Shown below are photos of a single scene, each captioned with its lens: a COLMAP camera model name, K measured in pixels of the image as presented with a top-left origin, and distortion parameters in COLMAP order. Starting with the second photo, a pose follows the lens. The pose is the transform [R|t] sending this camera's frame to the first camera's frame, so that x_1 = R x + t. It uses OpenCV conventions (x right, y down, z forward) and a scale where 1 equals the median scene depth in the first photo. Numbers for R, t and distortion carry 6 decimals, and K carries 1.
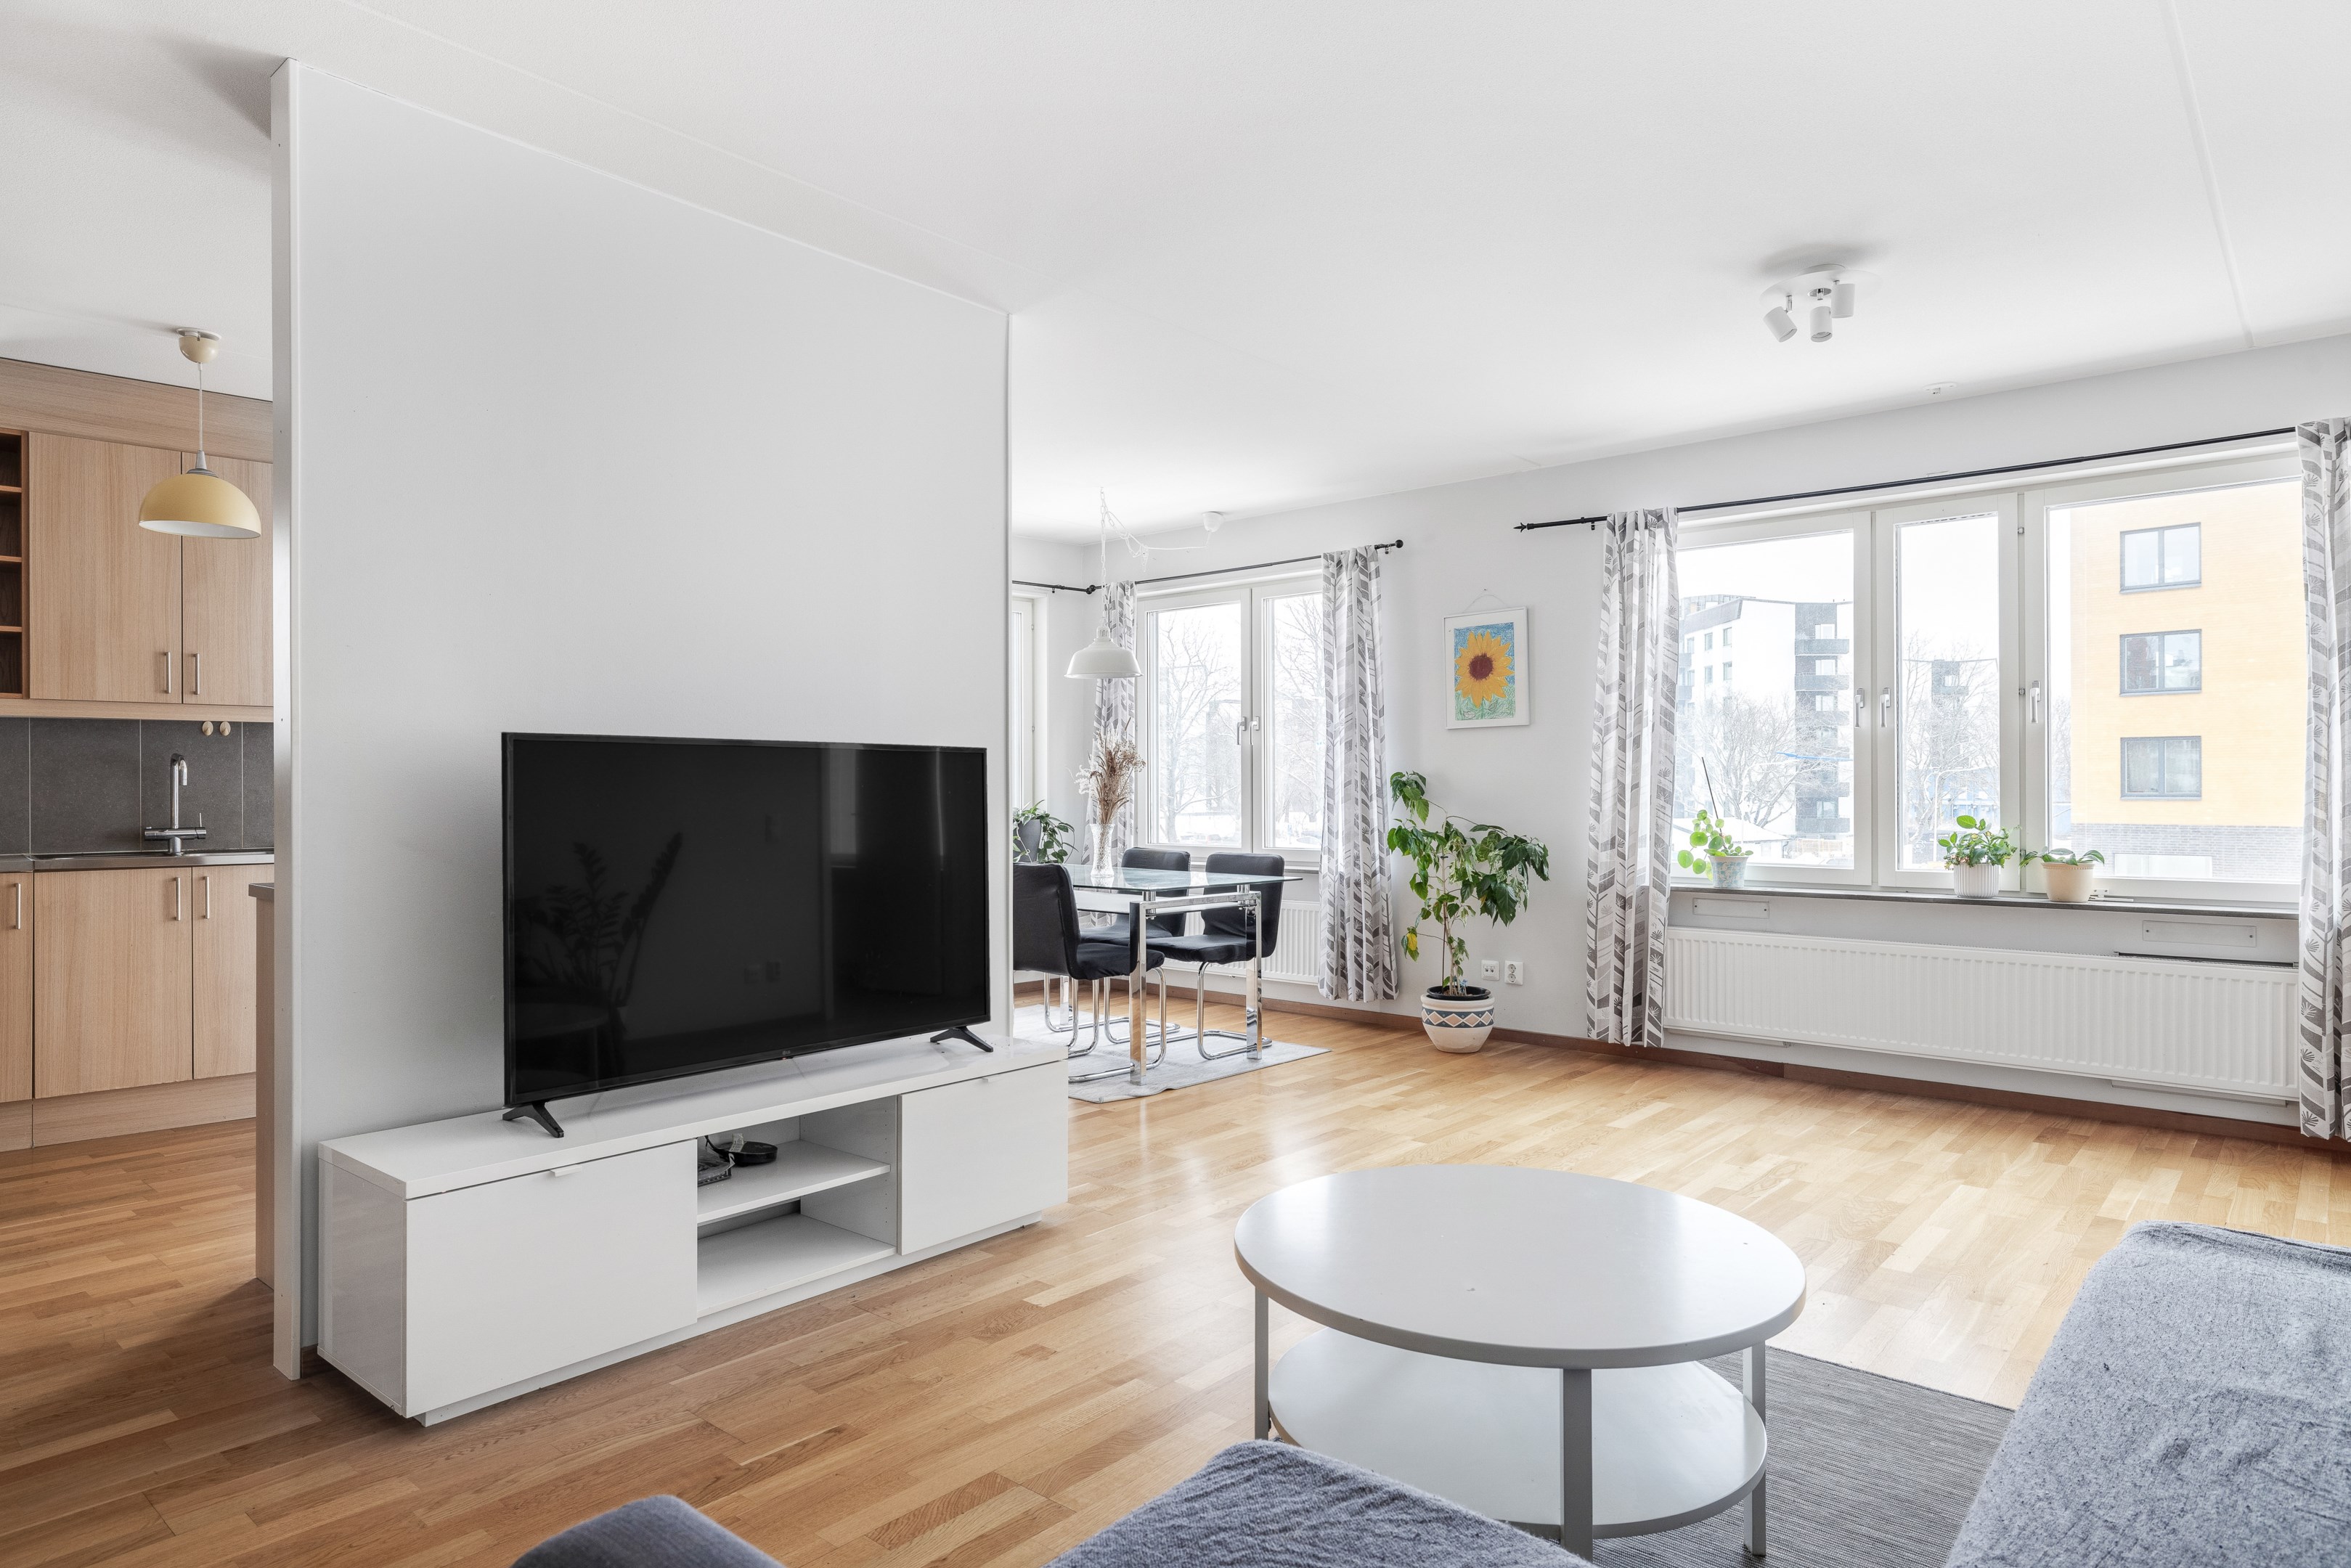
lens RADIAL K [[1365.0, 0, 1175.5], [0, 1365.0, 784.0], [0, 0, 1]] dist [0.001524, -0.000133]
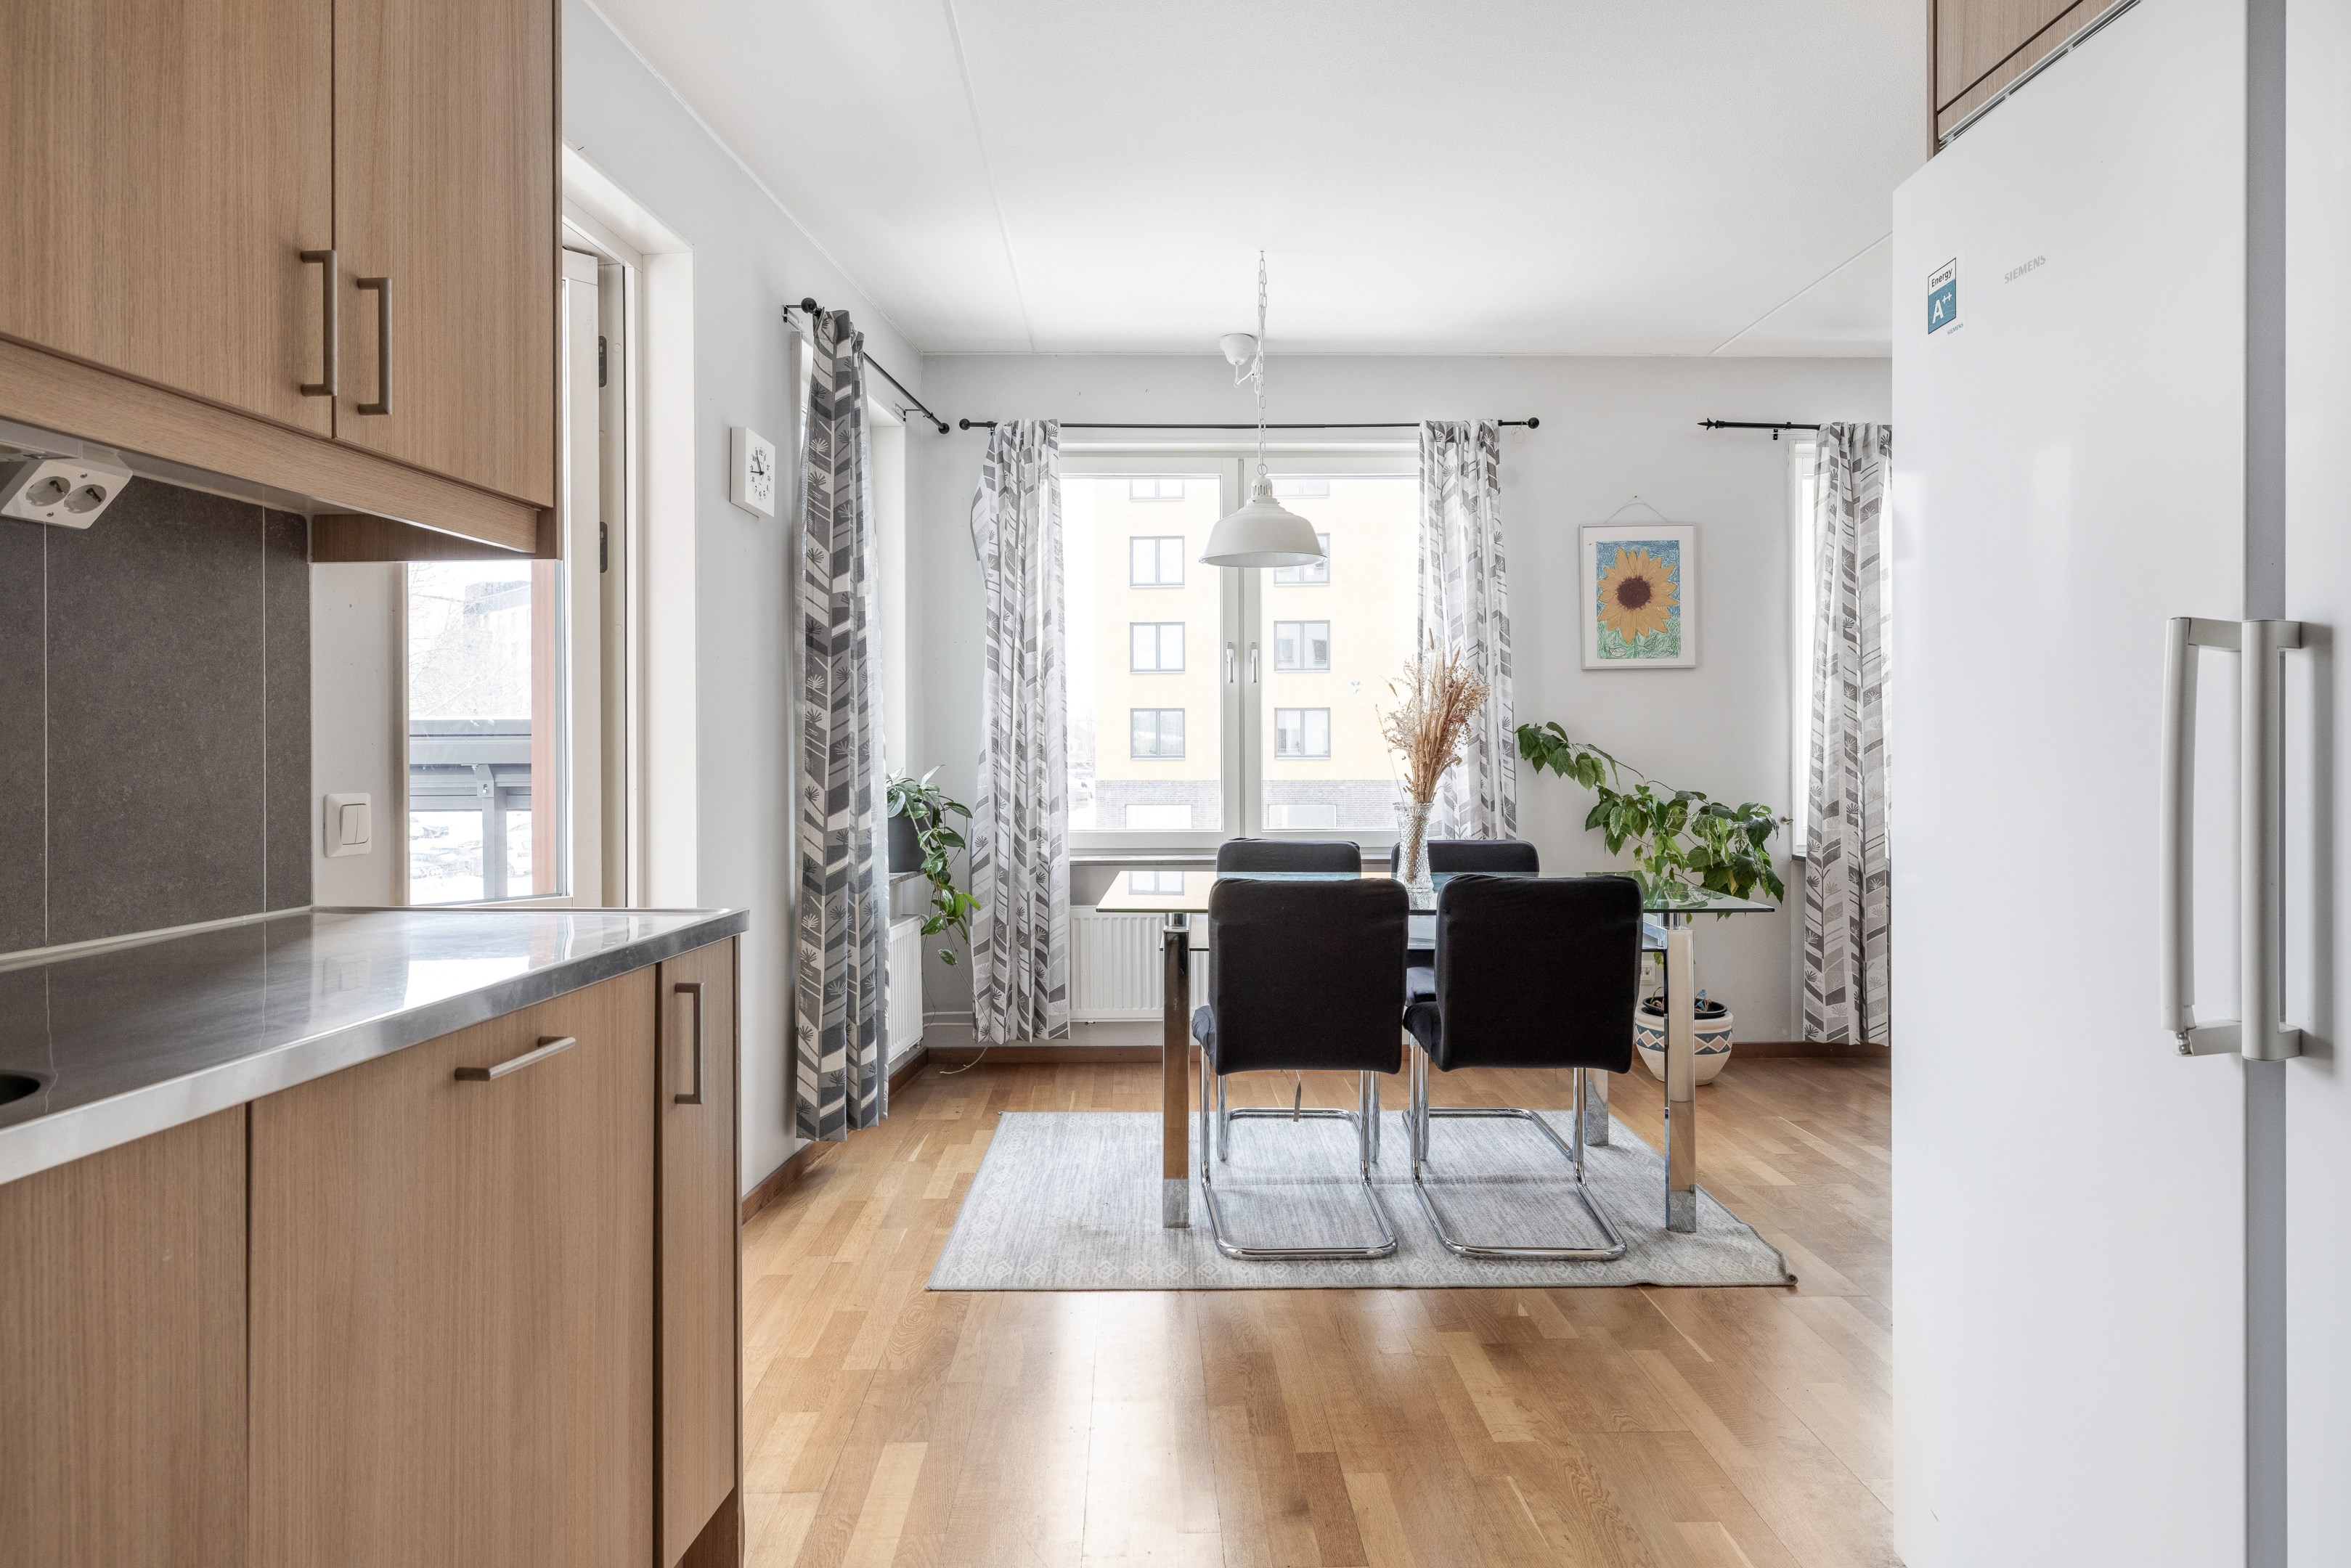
lens RADIAL K [[1358.1, 0, 1167.5], [0, 1358.1, 754.0], [0, 0, 1]] dist [0.000758, -0.000545]
pose [[0.747387, -0.002072, 0.664385, -0.506450], [-0.001238, 0.999989, 0.004512, 0.005093], [-0.664387, -0.004195, 0.747377, 0.585923]]
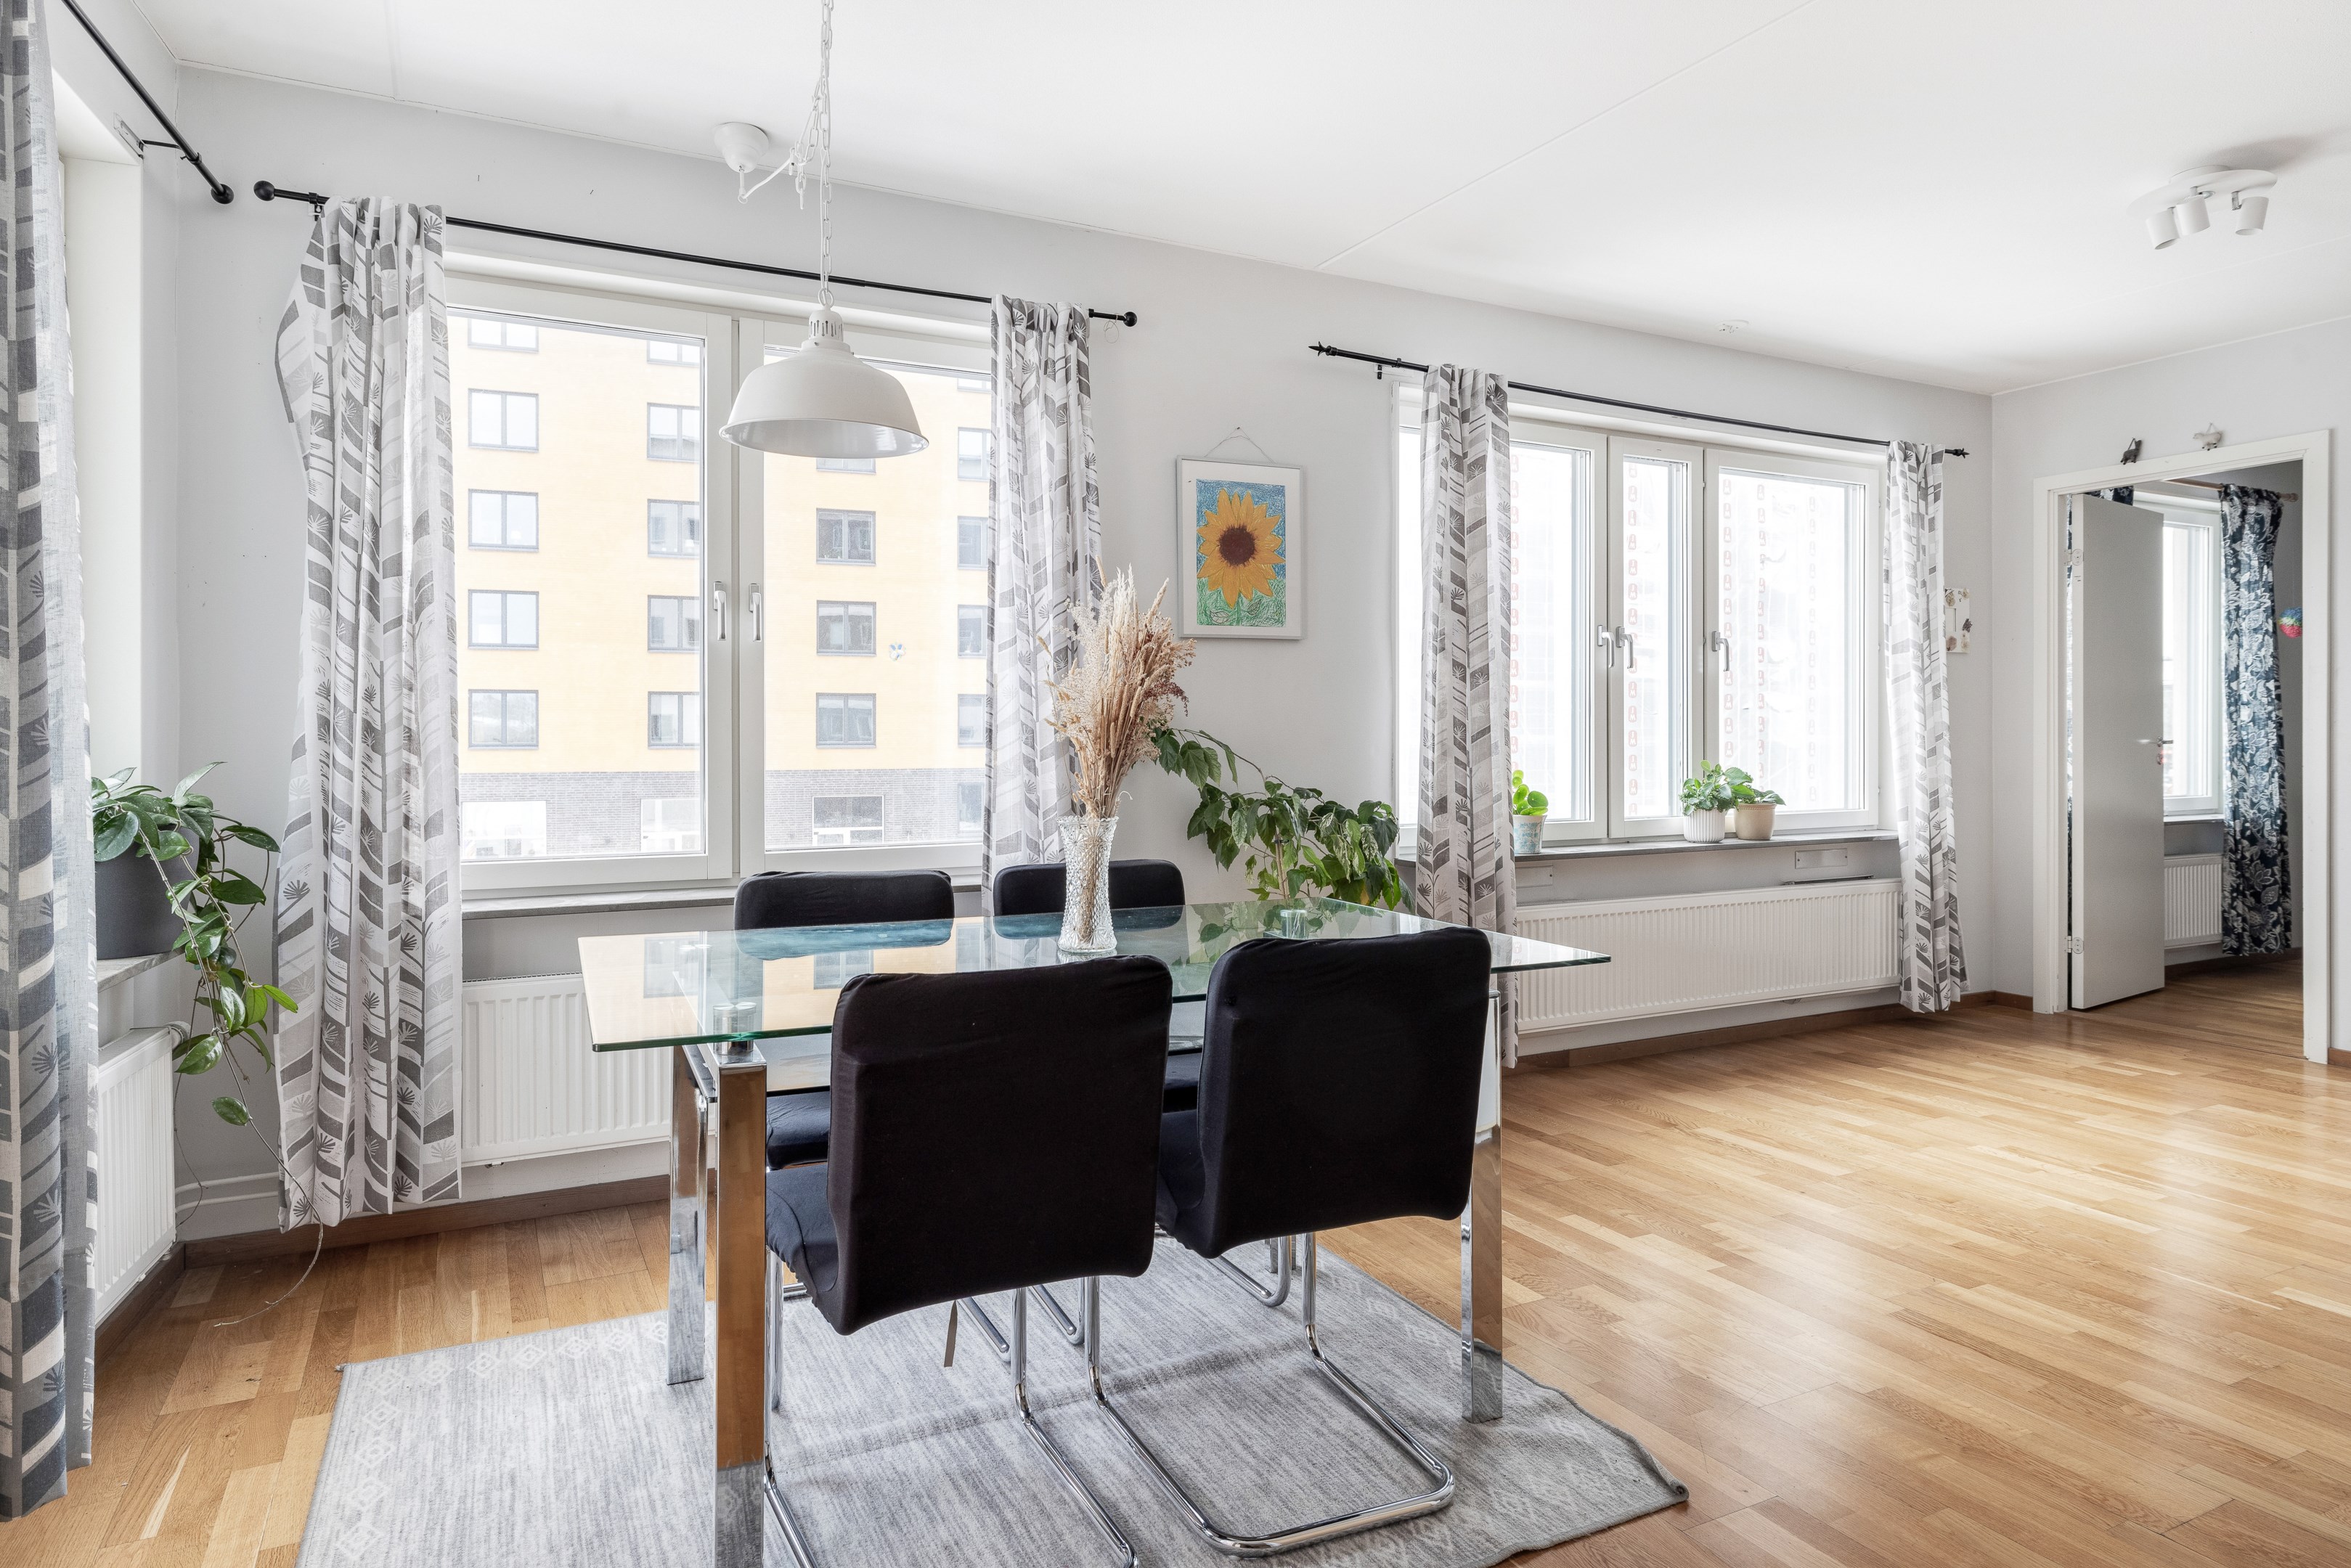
lens RADIAL K [[1370.1, 0, 1170.0], [0, 1370.1, 735.8], [0, 0, 1]] dist [0.003291, -0.000785]
pose [[0.383857, 0.002460, 0.923389, -0.391696], [-0.003269, 0.999994, -0.001305, 0.005980], [-0.923387, -0.002518, 0.383862, 0.776139]]
